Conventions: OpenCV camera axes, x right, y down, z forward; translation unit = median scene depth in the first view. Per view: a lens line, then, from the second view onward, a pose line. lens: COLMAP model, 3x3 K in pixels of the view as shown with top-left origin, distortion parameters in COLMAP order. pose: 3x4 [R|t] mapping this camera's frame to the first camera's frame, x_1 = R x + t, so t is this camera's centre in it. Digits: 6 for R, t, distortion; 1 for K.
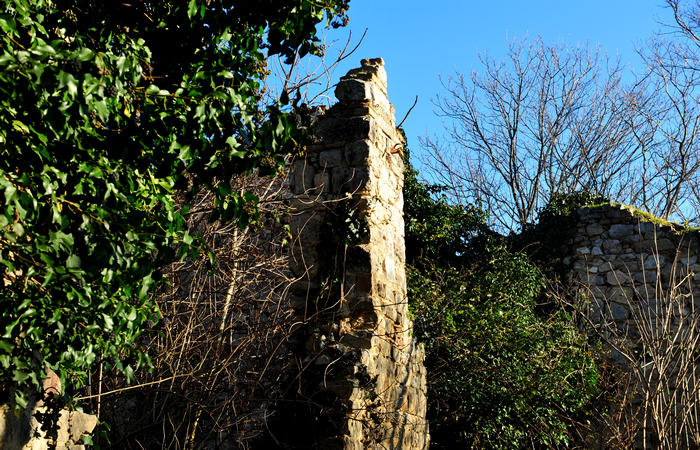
lens RADIAL K [[1052.8, 0, 352.0], [0, 1052.8, 221.1], [0, 0, 1]] dist [0.188802, 0.000000]
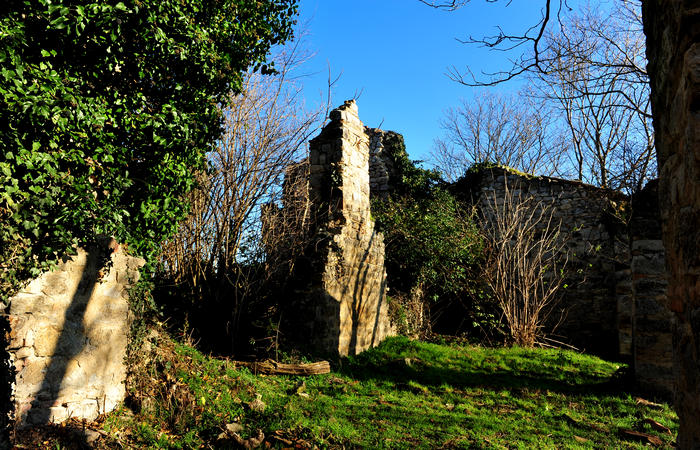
lens RADIAL K [[477.2, 0, 346.8], [0, 477.2, 226.8], [0, 0, 1]] dist [-0.042431, -0.006589]
pose [[0.983747, -0.018514, -0.178603, 0.187080], [0.034600, 0.995574, 0.087377, 0.017869], [0.176195, -0.092136, 0.980034, 0.032783]]
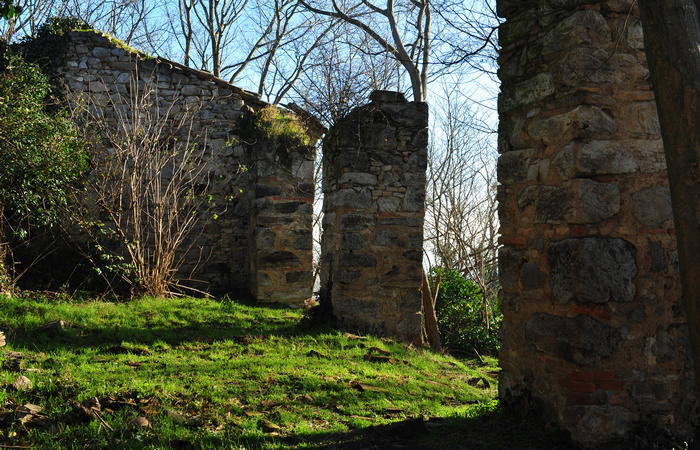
lens RADIAL K [[833.7, 0, 347.2], [0, 833.7, 231.0], [0, 0, 1]] dist [0.101093, 0.000000]
pose [[0.826510, -0.008991, 0.562851, -0.163063], [-0.125046, 0.971959, 0.199147, -0.038055], [-0.548858, -0.234979, 0.802209, -0.165067]]
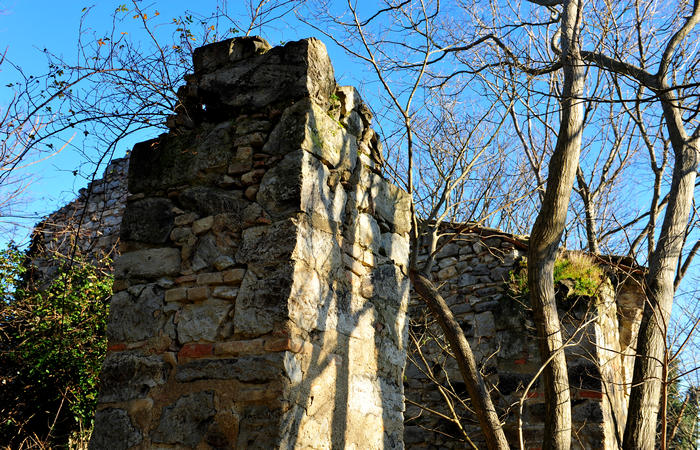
lens RADIAL K [[736.5, 0, 347.3], [0, 736.5, 221.3], [0, 0, 1]] dist [0.067805, 0.000000]
pose [[0.973546, -0.064740, -0.219128, 0.679498], [0.041565, 0.993198, -0.108770, 0.141109], [0.224680, 0.096785, 0.969614, 0.395571]]
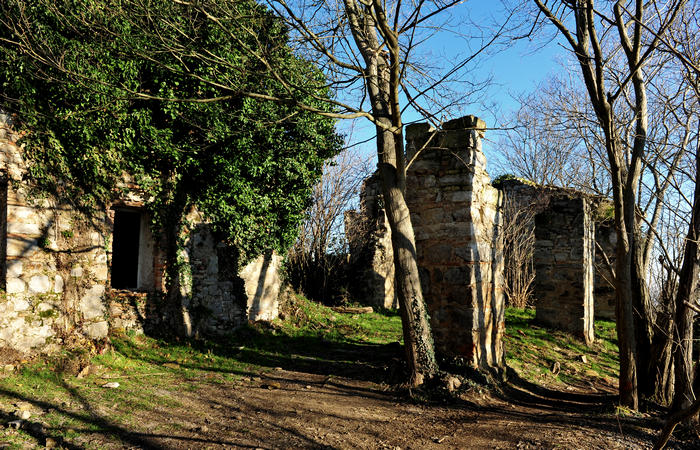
lens RADIAL K [[477.2, 0, 346.4], [0, 477.2, 229.5], [0, 0, 1]] dist [-0.042431, -0.006589]
pose [[0.927809, -0.039827, -0.370923, 0.472154], [0.086726, 0.990071, 0.110626, -0.095965], [0.362834, -0.134808, 0.922051, -0.539665]]
